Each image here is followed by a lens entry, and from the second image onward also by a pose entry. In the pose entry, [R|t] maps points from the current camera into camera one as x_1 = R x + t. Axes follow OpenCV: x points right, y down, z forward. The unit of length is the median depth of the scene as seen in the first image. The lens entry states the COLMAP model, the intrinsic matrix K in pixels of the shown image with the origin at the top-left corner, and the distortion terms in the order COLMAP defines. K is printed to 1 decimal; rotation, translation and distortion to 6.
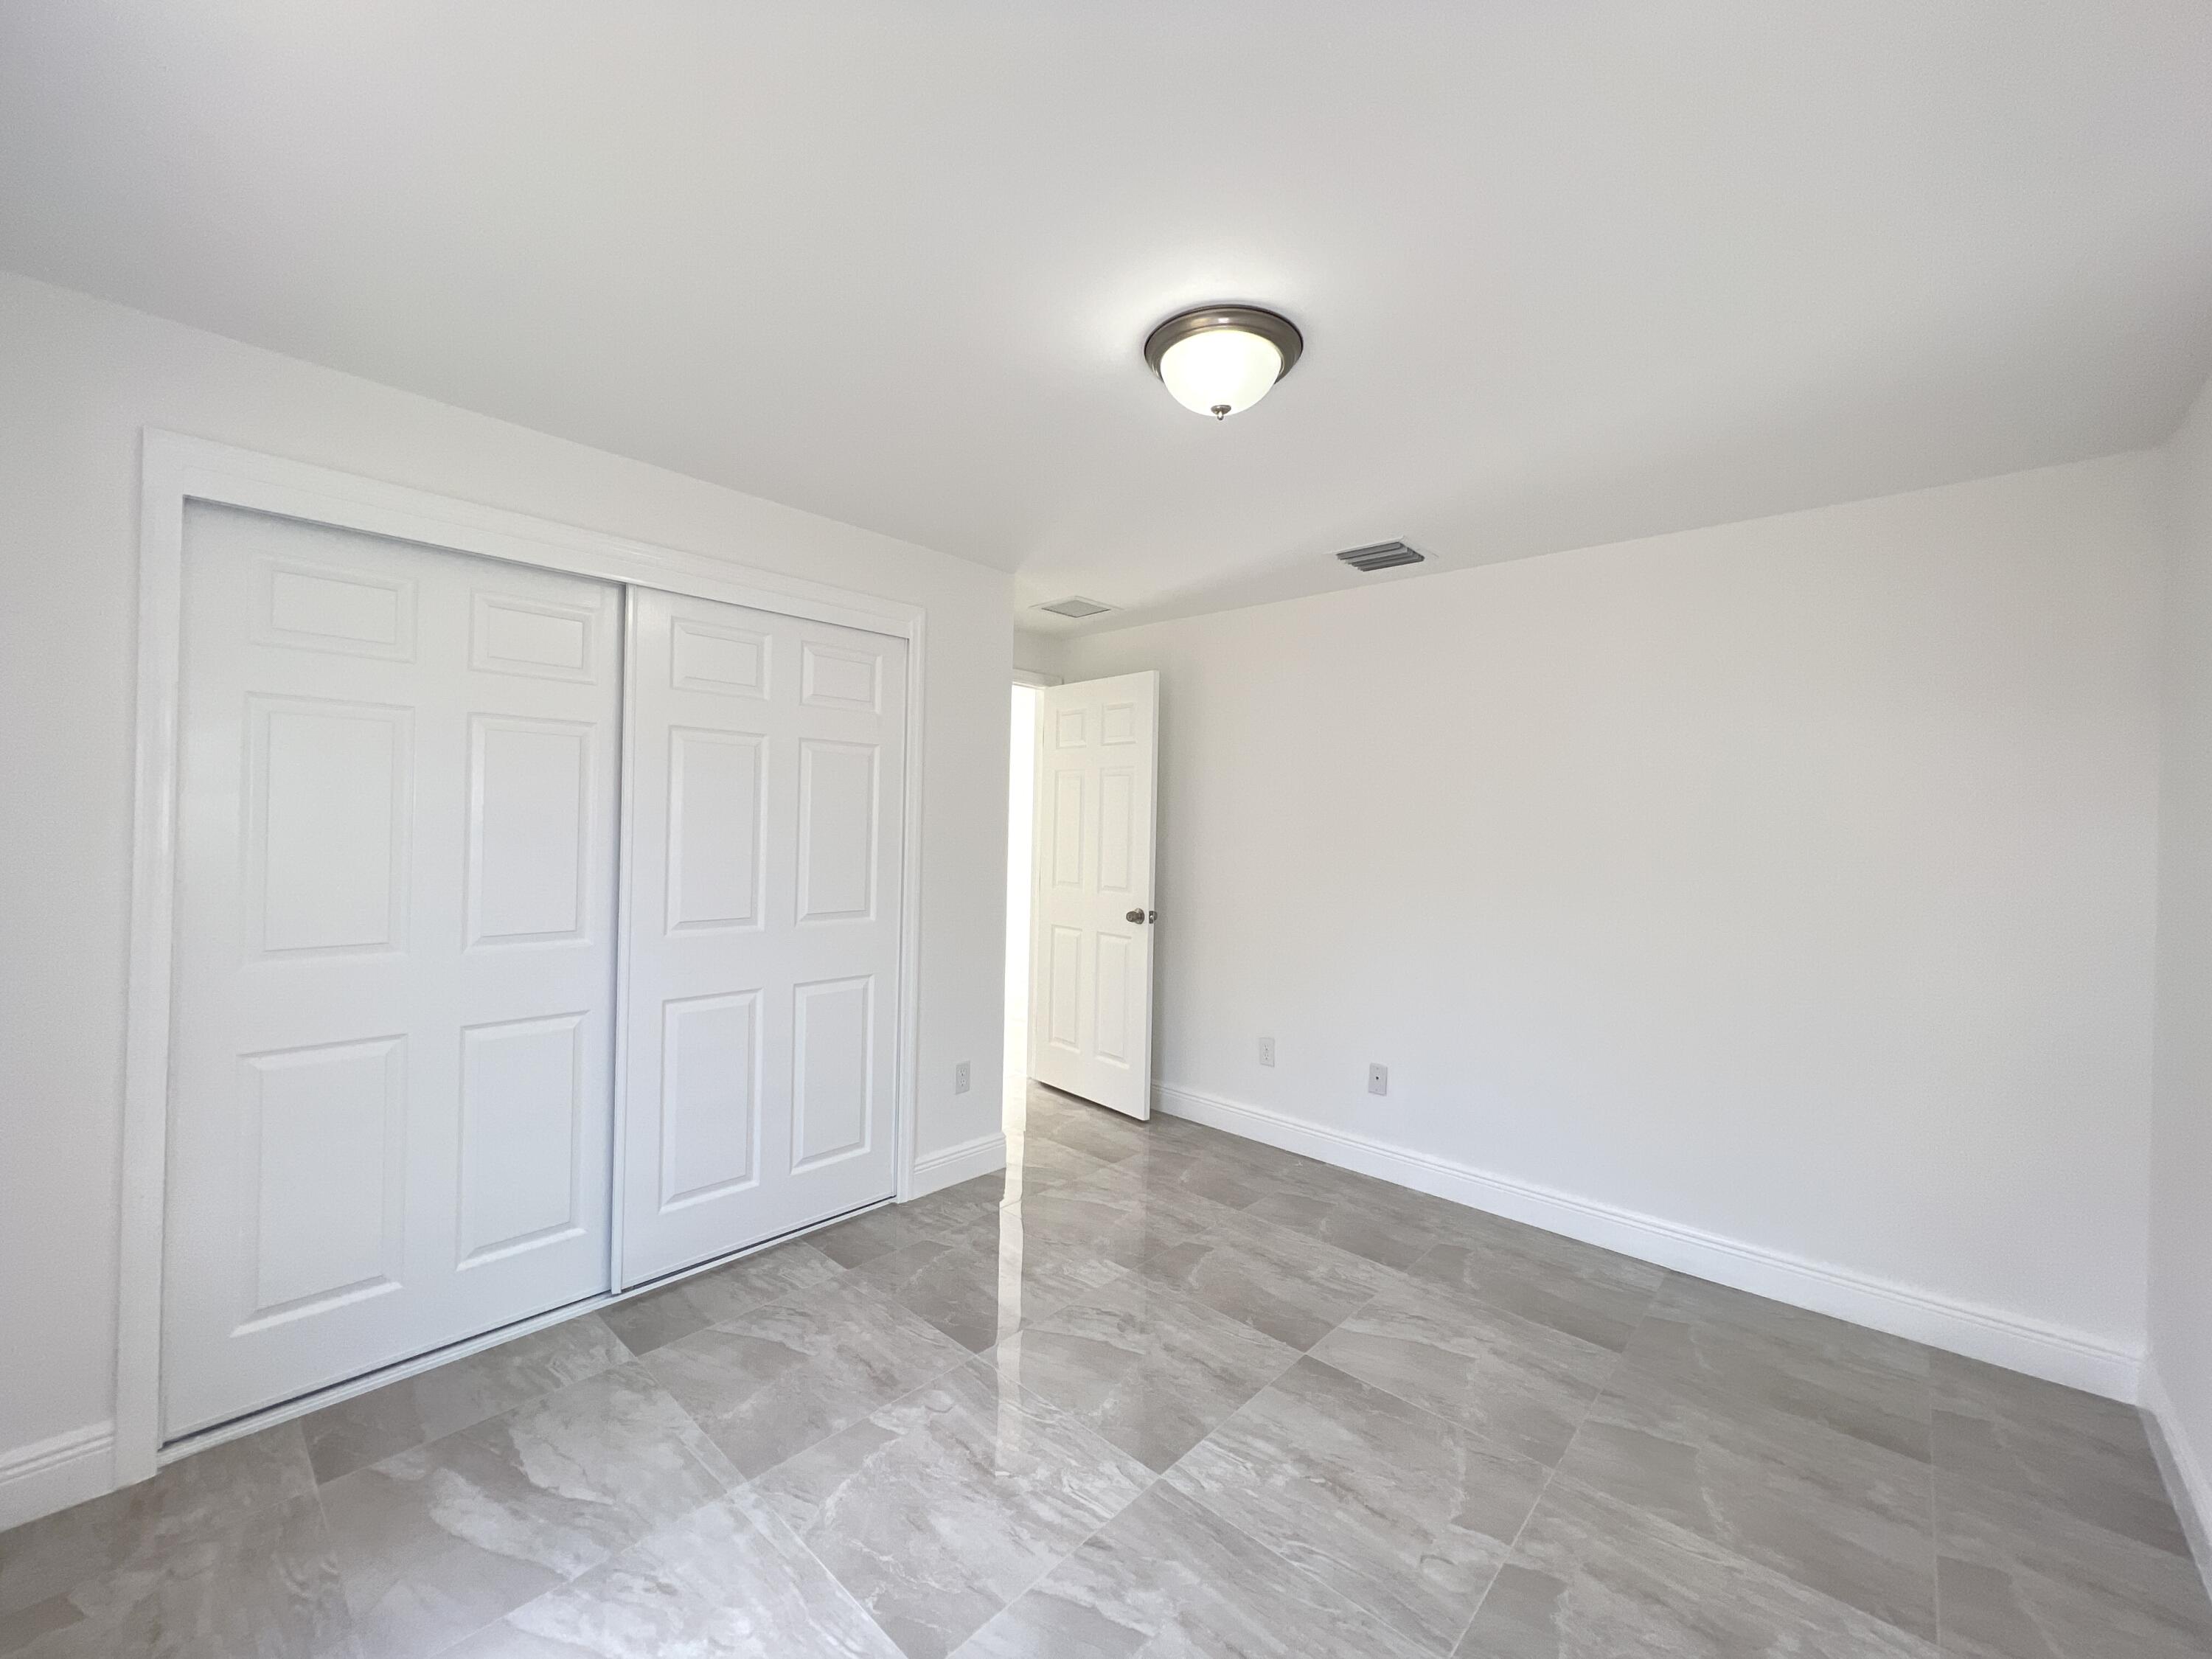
lens RADIAL K [[884.7, 0, 1102.5], [0, 884.7, 825.1], [0, 0, 1]] dist [-0.005120, 0.001721]
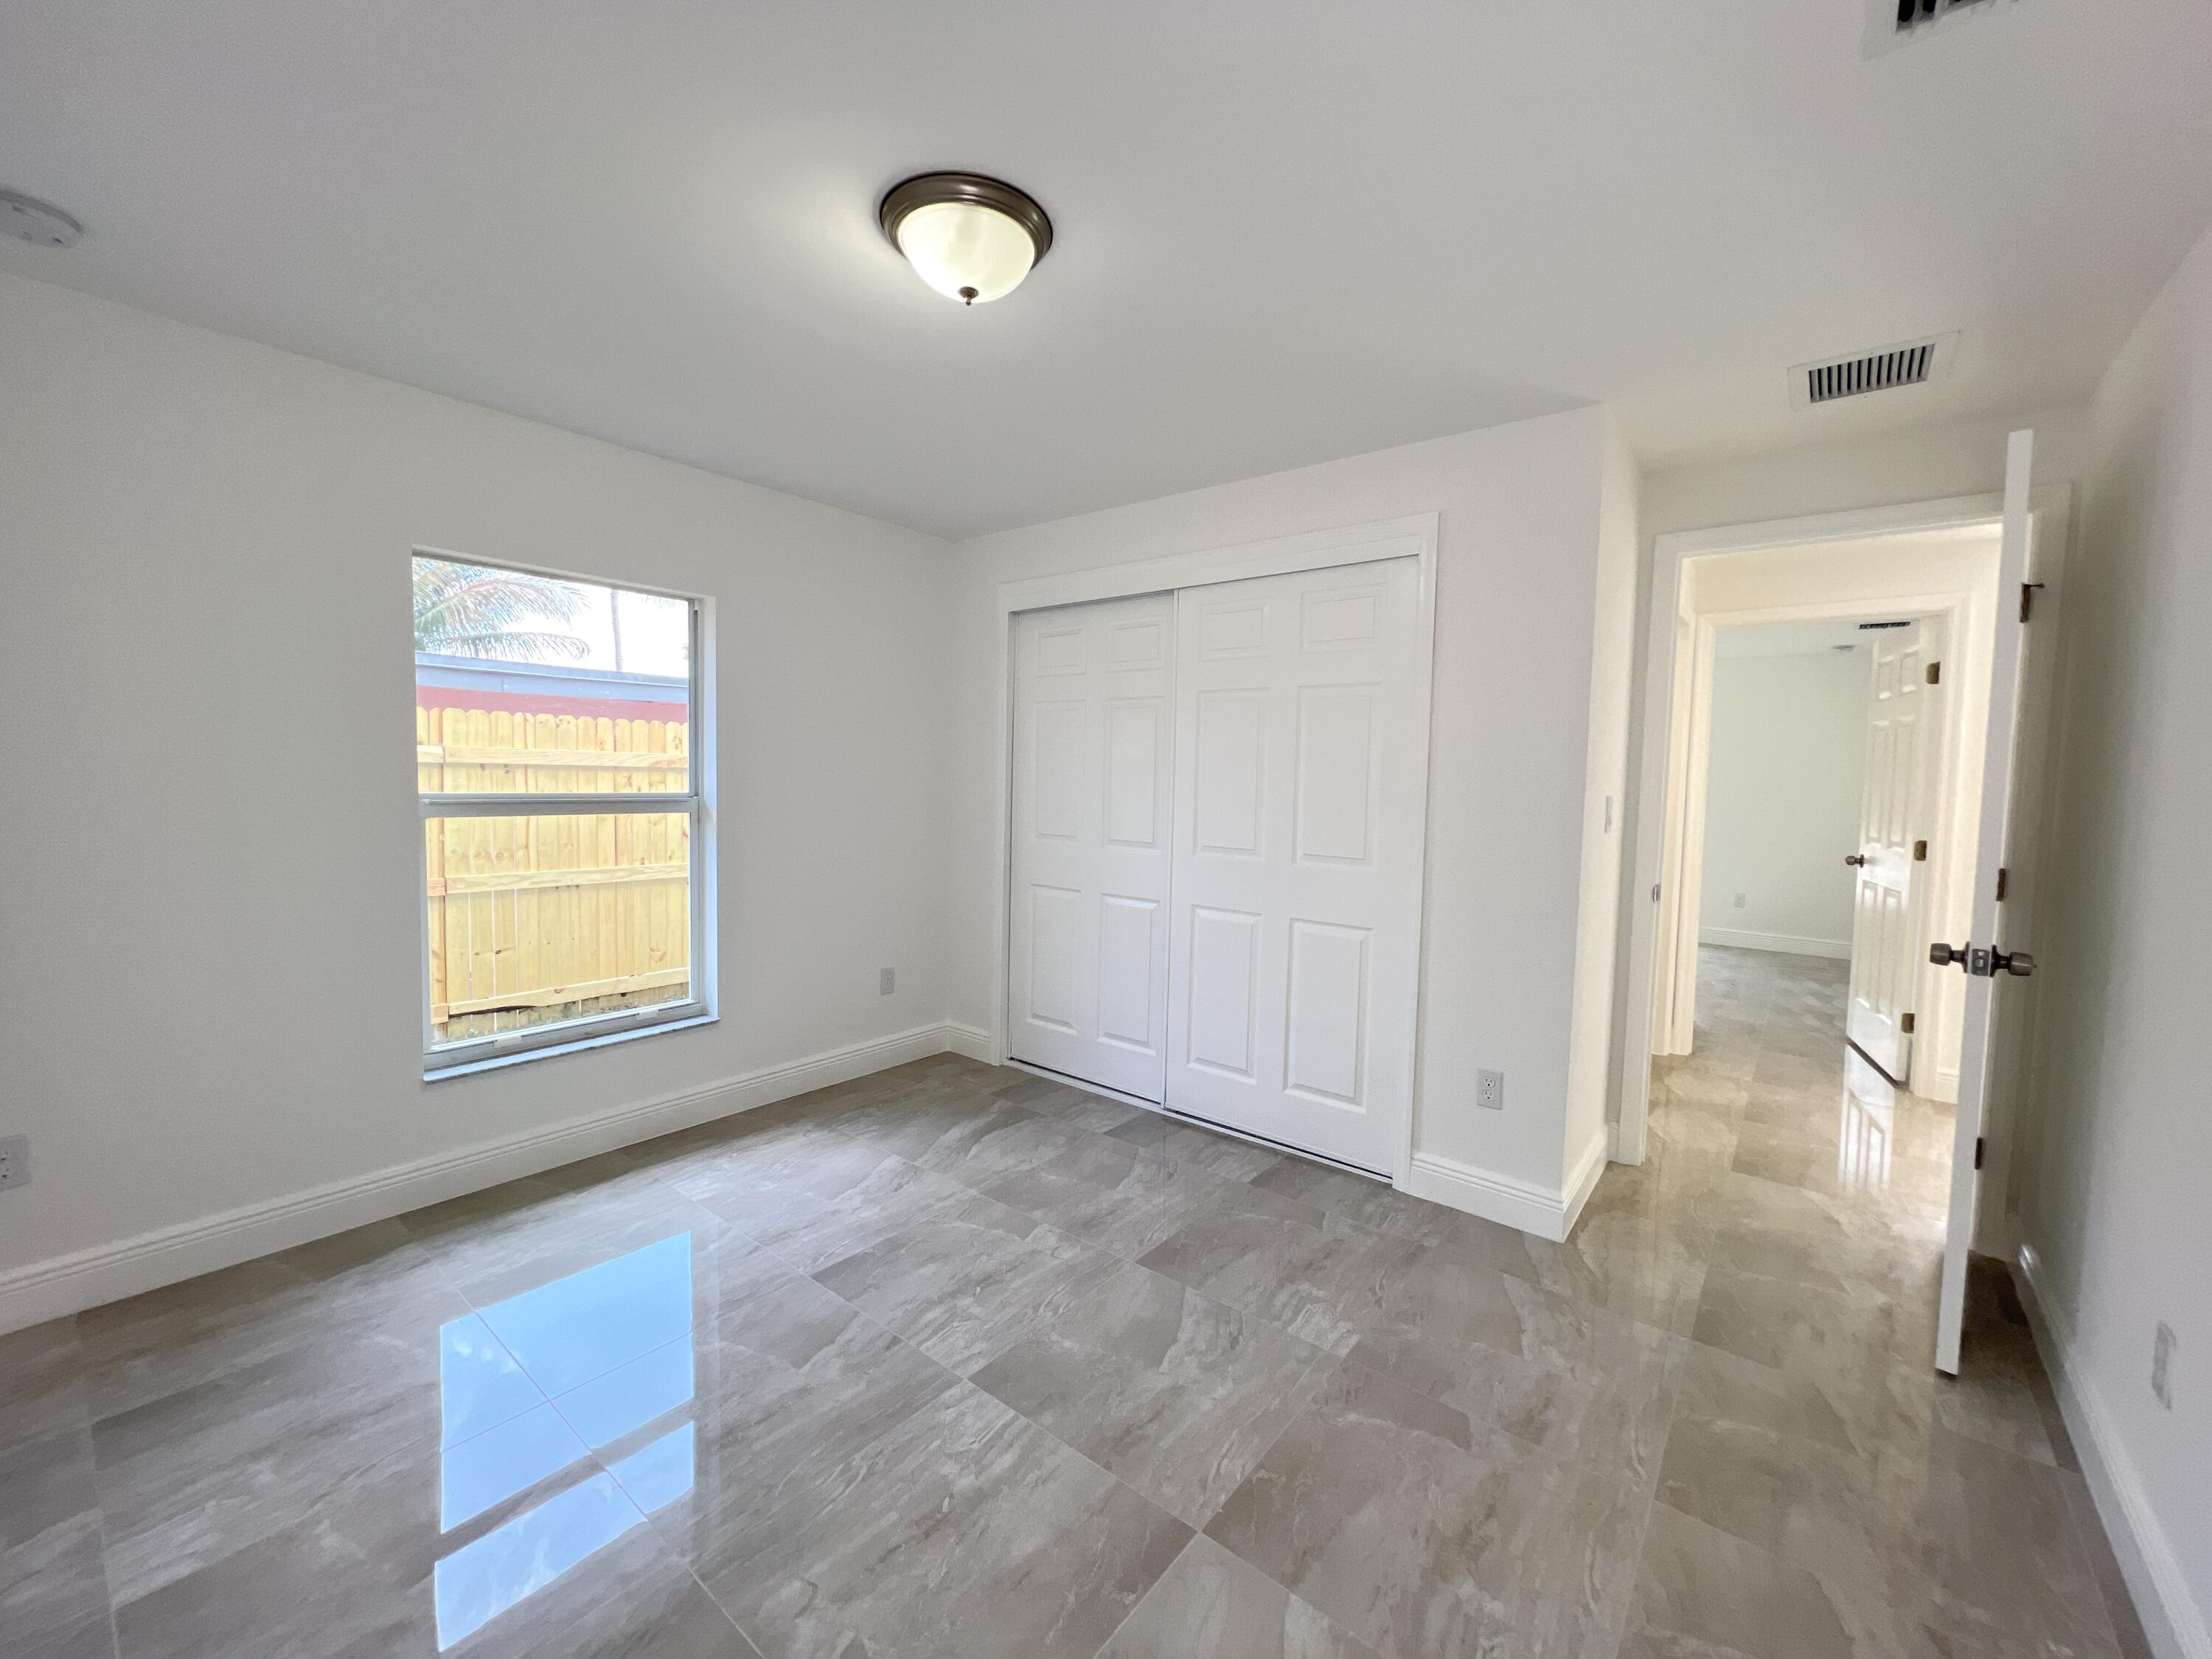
lens RADIAL K [[884.7, 0, 1104.7], [0, 884.7, 828.4], [0, 0, 1]] dist [-0.005120, 0.001721]
pose [[0.060541, 0.042734, -0.997251, 1.017873], [-0.020666, 0.998923, 0.041551, 0.046882], [0.997952, 0.018094, 0.061358, 1.029192]]
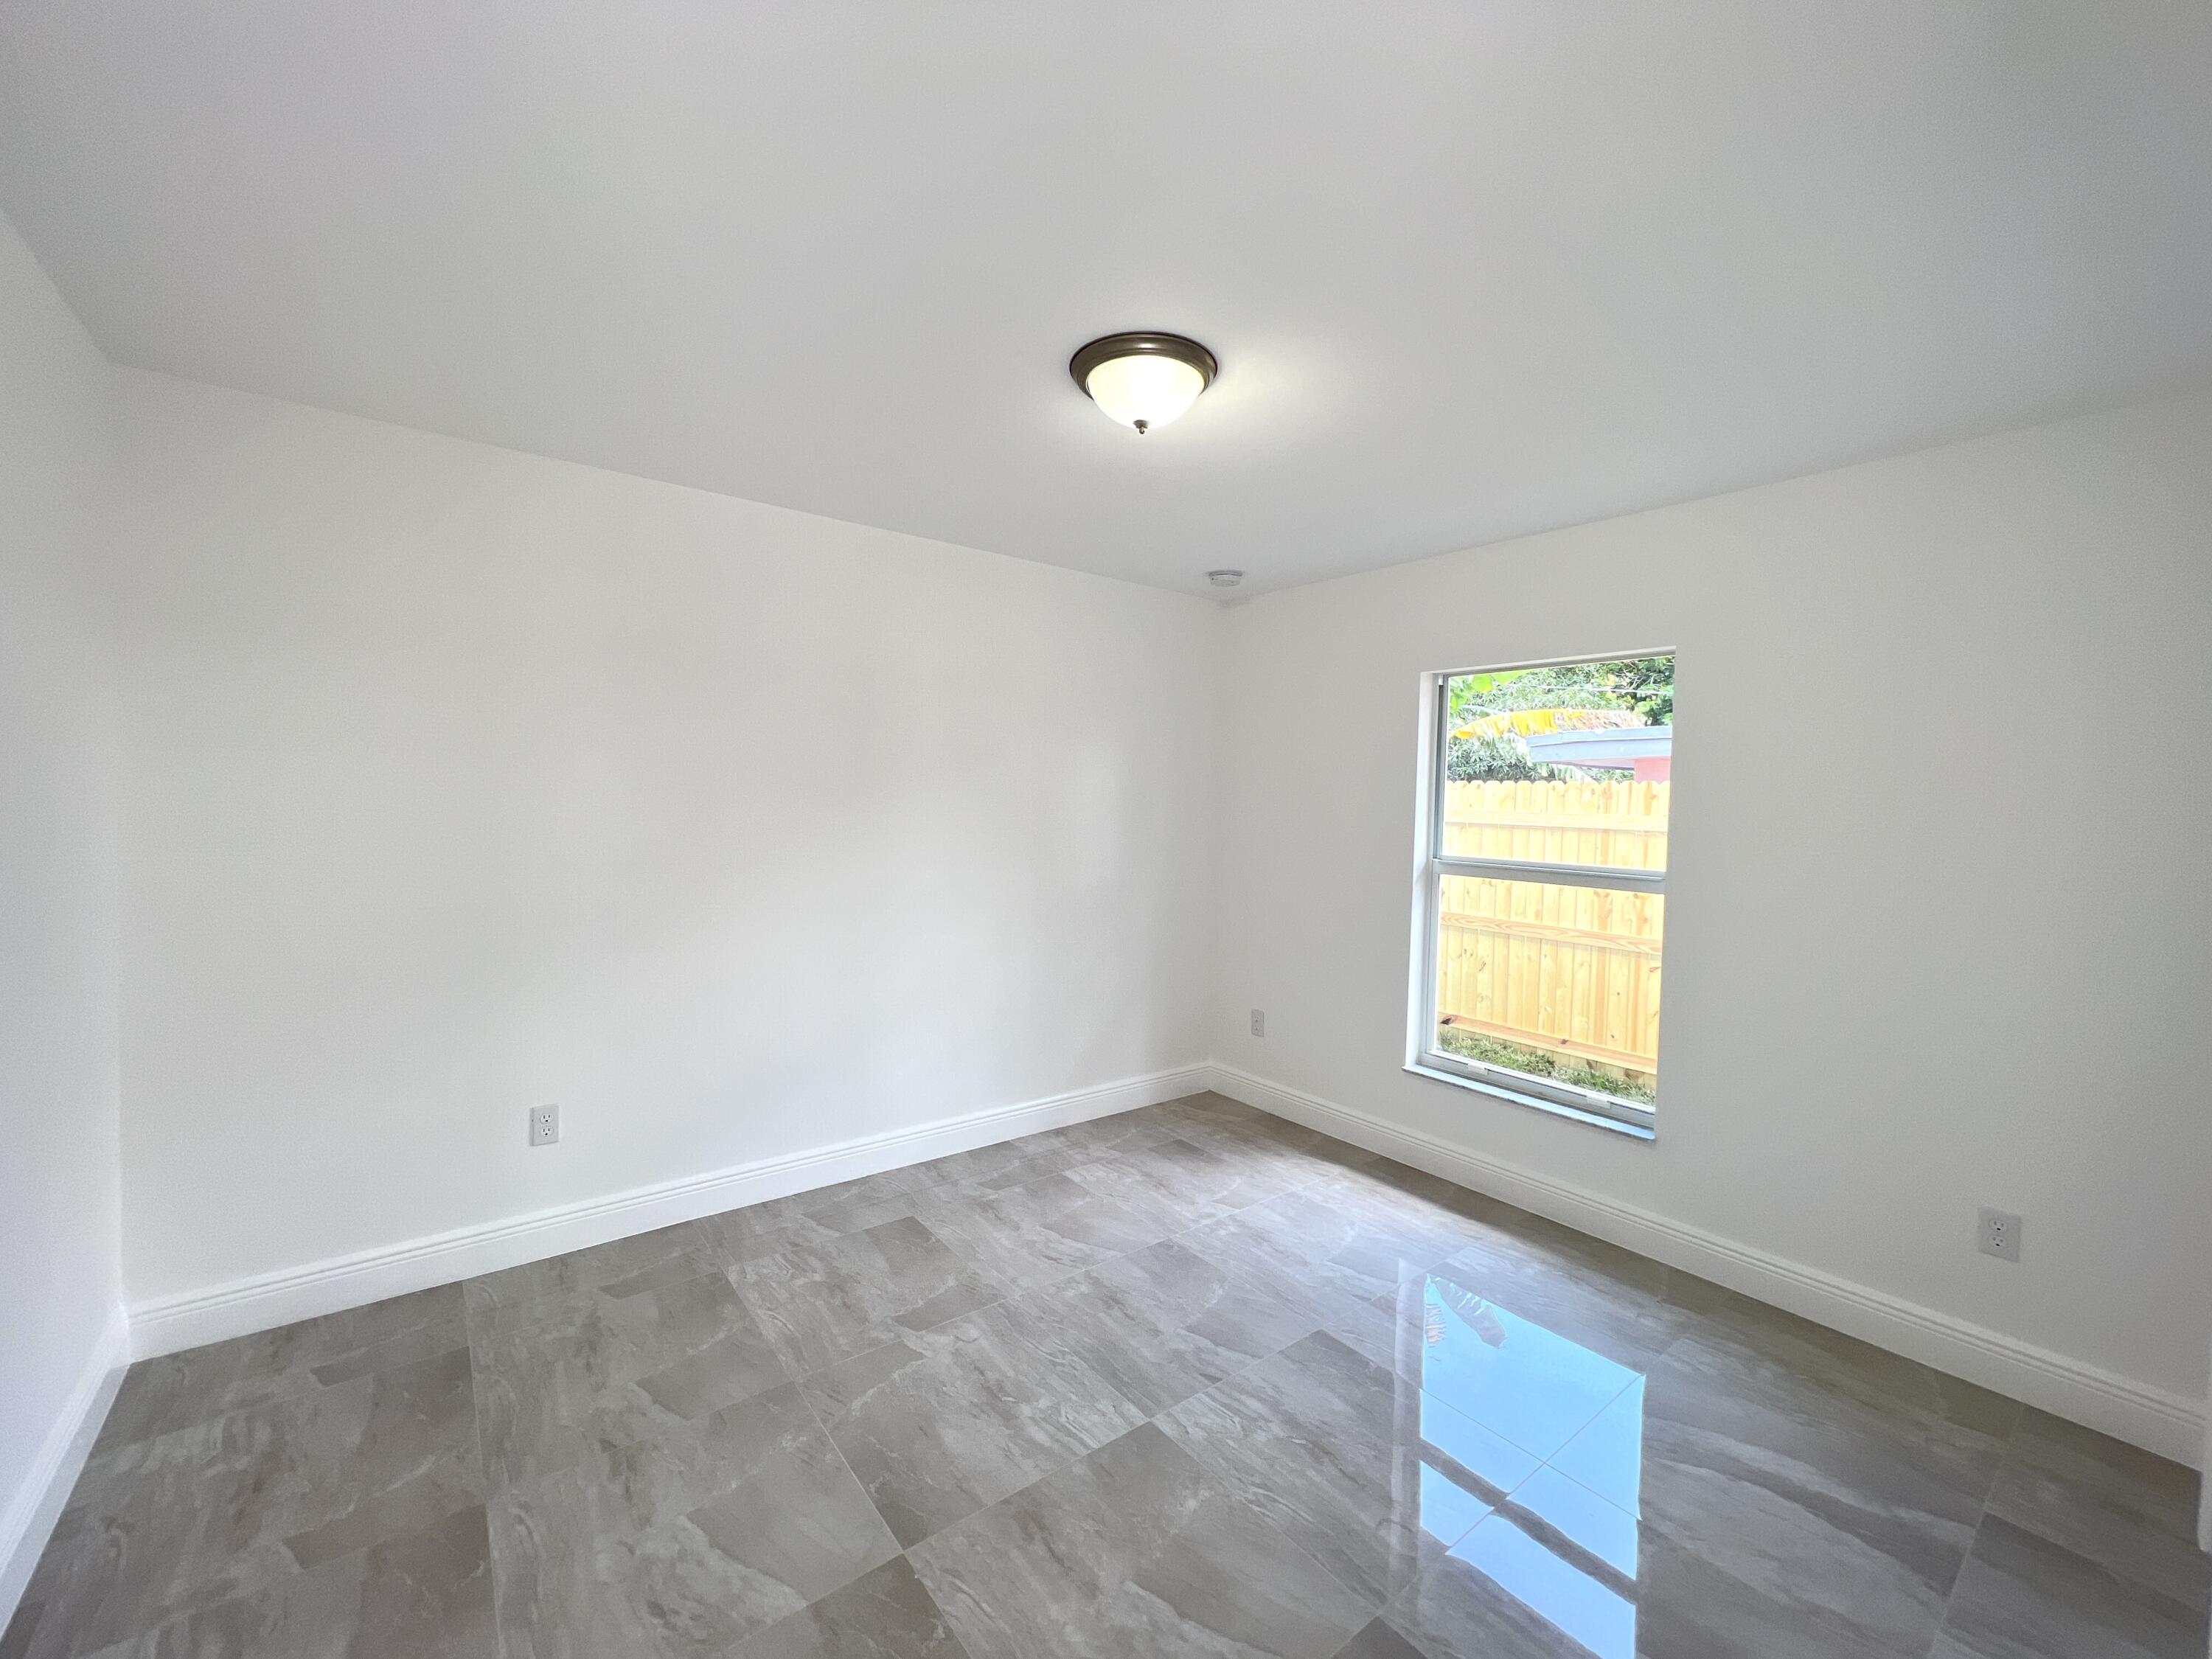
lens RADIAL K [[887.9, 0, 1107.7], [0, 887.9, 824.4], [0, 0, 1]] dist [-0.003250, 0.000659]
pose [[-0.985239, -0.050938, 0.163433, -0.022961], [-0.046225, 0.998402, 0.032514, -0.019555], [-0.164828, 0.024480, -0.986019, 1.947732]]
